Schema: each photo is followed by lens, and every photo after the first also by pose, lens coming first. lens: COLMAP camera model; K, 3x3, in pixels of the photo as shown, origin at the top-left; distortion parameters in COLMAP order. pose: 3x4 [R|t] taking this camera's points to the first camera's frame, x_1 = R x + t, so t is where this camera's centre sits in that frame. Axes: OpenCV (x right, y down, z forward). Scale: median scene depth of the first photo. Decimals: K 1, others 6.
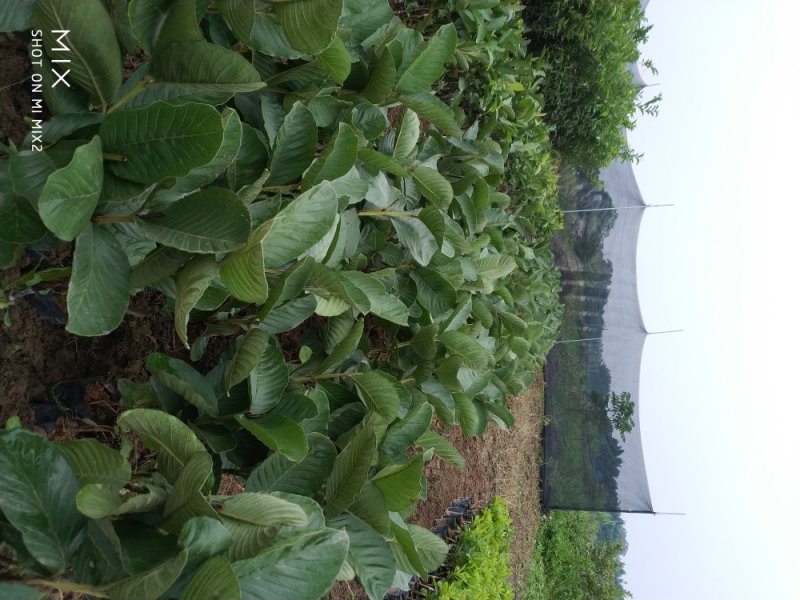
lens RADIAL K [[633.5, 0, 400.0], [0, 633.5, 300.0], [0, 0, 1]] dist [-0.003747, -0.005595]
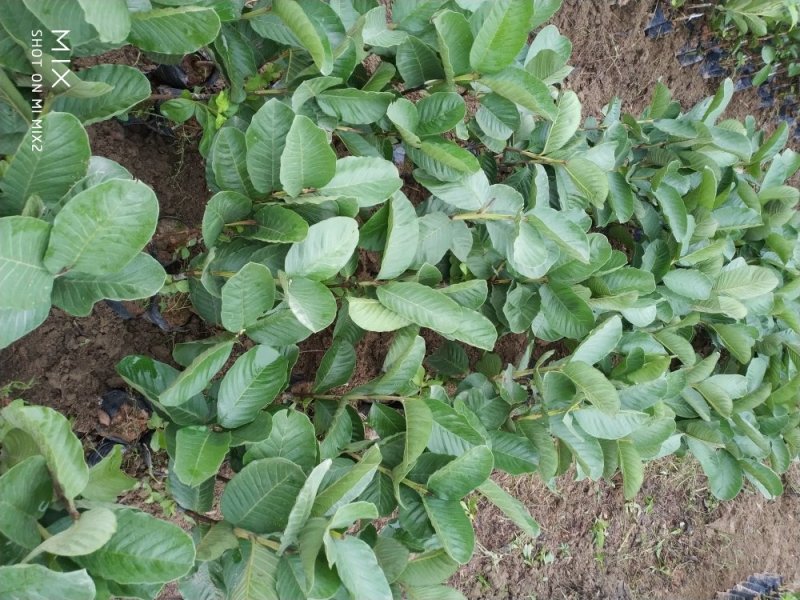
lens RADIAL K [[633.5, 0, 400.0], [0, 633.5, 300.0], [0, 0, 1]] dist [-0.003747, -0.005595]
pose [[0.845422, 0.036094, -0.532878, 0.348010], [-0.046113, 0.998921, -0.005499, -0.014152], [0.532105, 0.029221, 0.846174, 0.226047]]
